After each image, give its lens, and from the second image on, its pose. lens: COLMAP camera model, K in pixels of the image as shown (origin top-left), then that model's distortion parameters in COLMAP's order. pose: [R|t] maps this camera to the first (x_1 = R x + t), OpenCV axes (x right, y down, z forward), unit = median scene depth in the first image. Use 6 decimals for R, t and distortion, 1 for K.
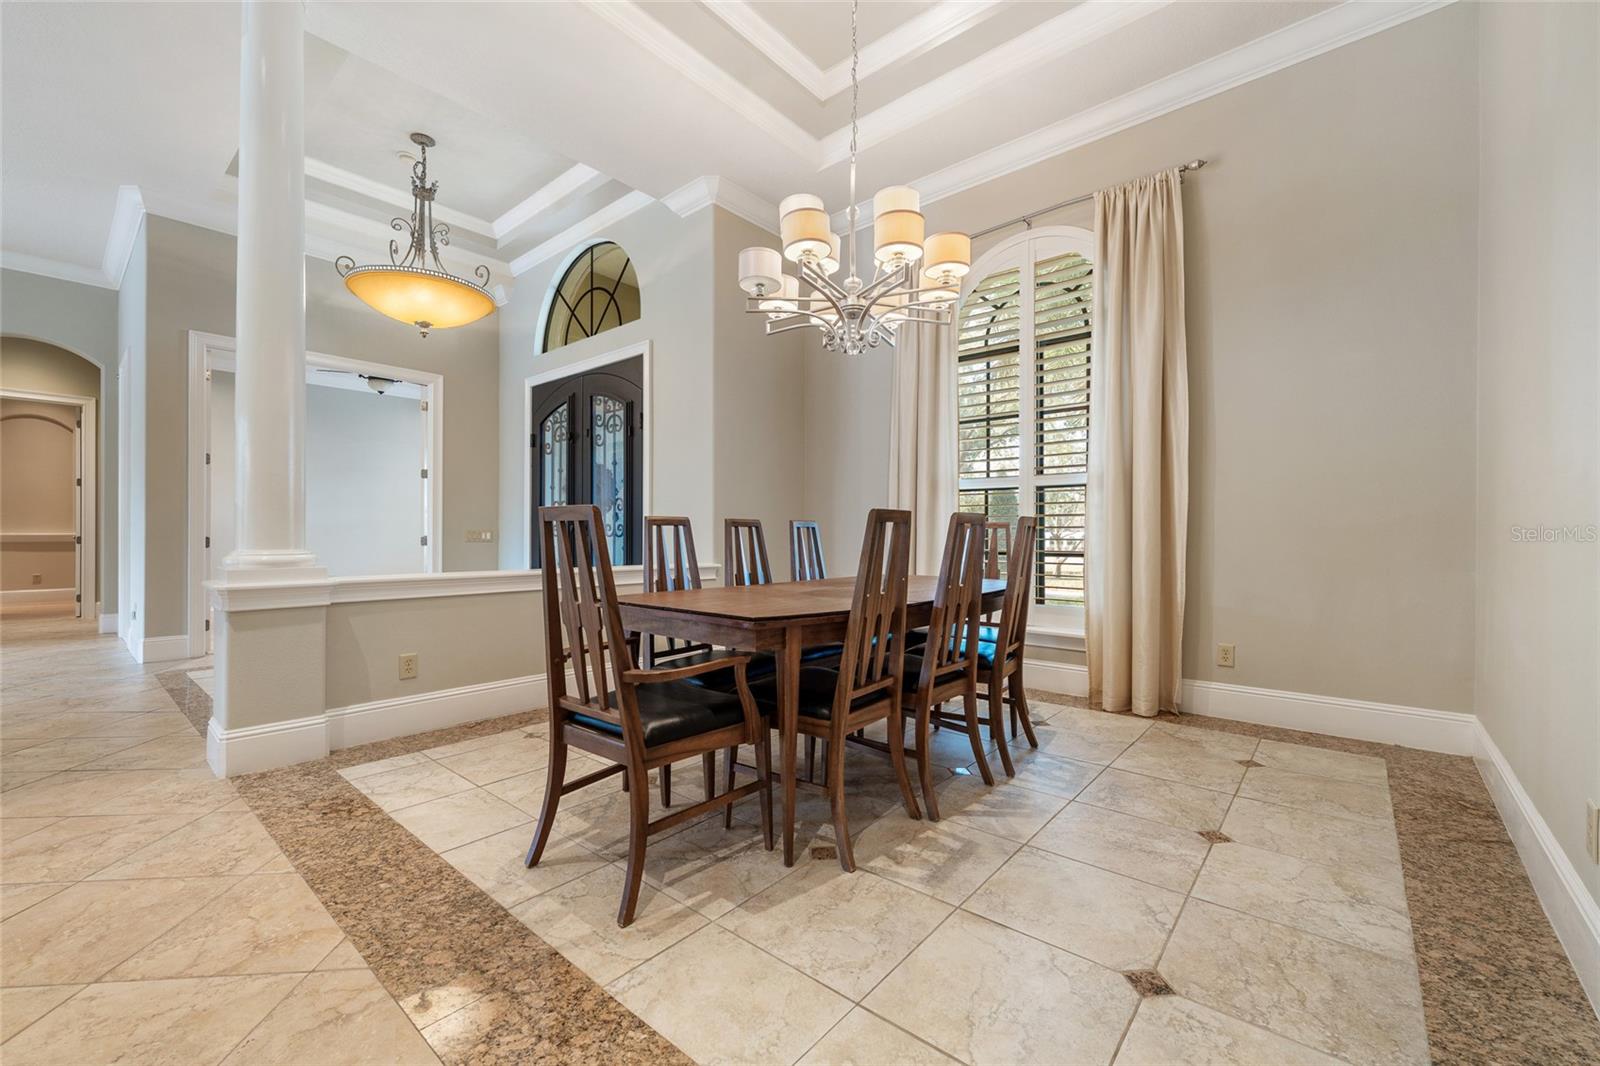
lens RADIAL K [[647.4, 0, 790.6], [0, 647.4, 540.4], [0, 0, 1]] dist [0.003777, -0.001054]
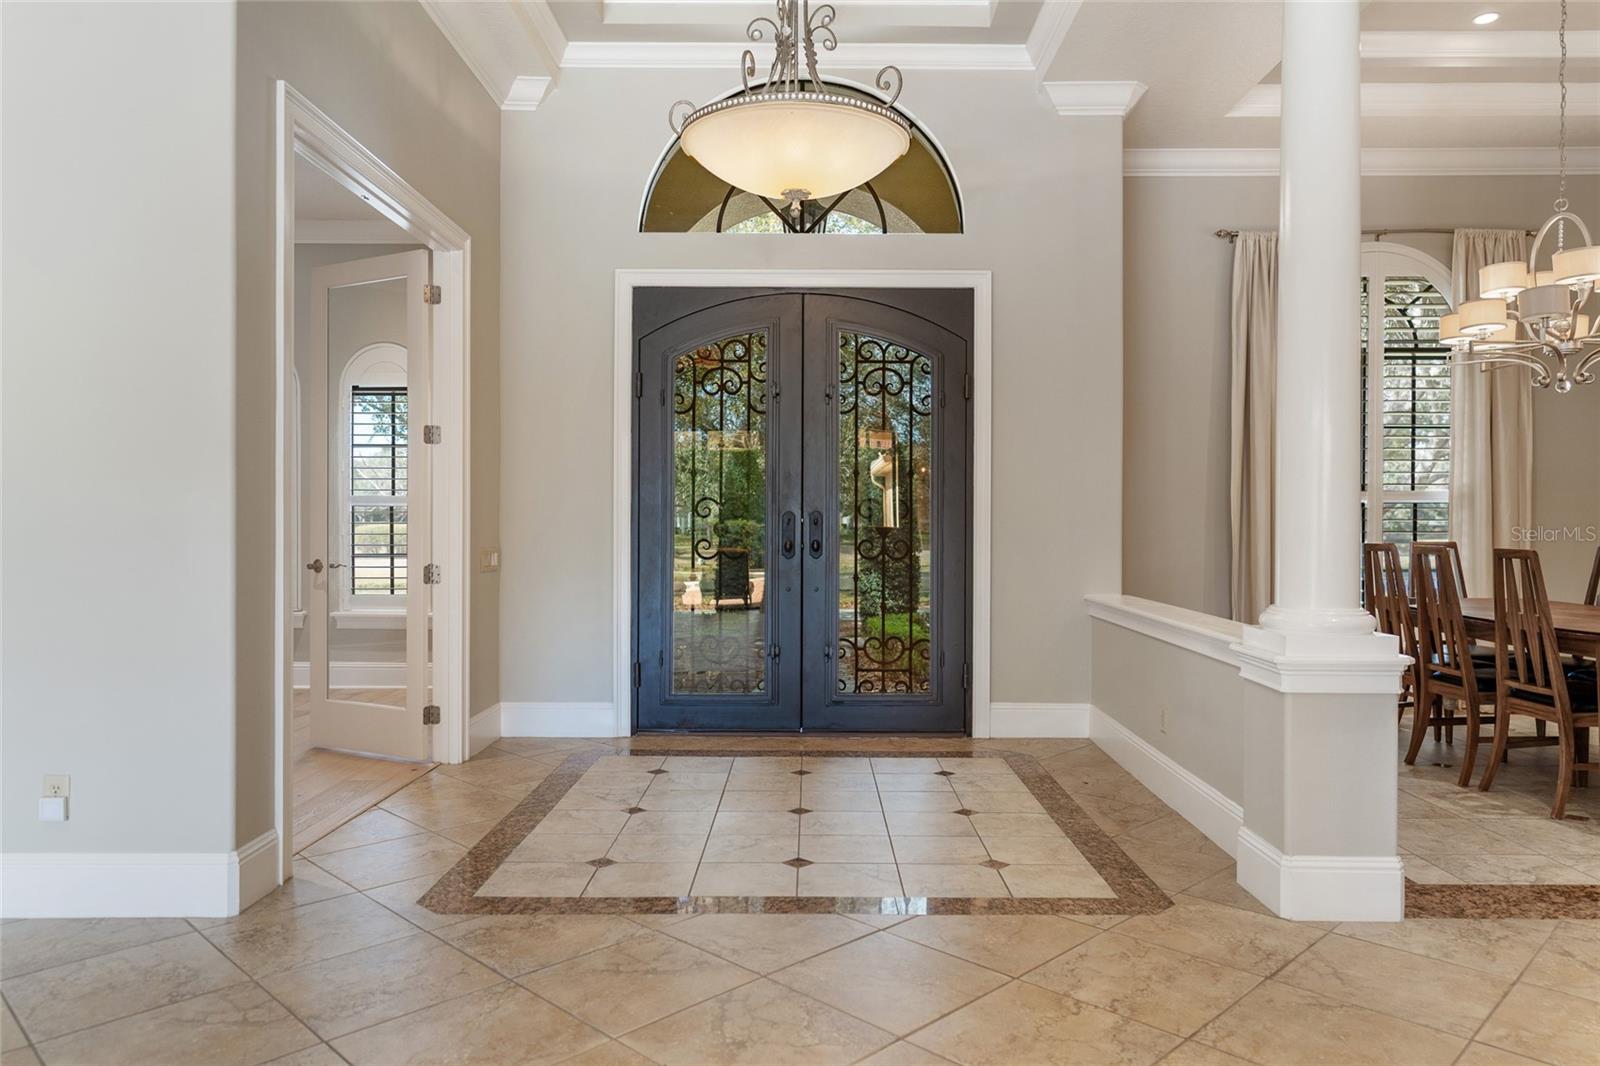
lens RADIAL K [[1104.9, 0, 797.5], [0, 1104.9, 523.5], [0, 0, 1]] dist [-0.007696, 0.009389]
pose [[0.748026, -0.007796, 0.663623, -2.033823], [0.005457, 0.999969, 0.005596, -0.090219], [-0.663647, -0.000565, 0.748046, 0.472708]]
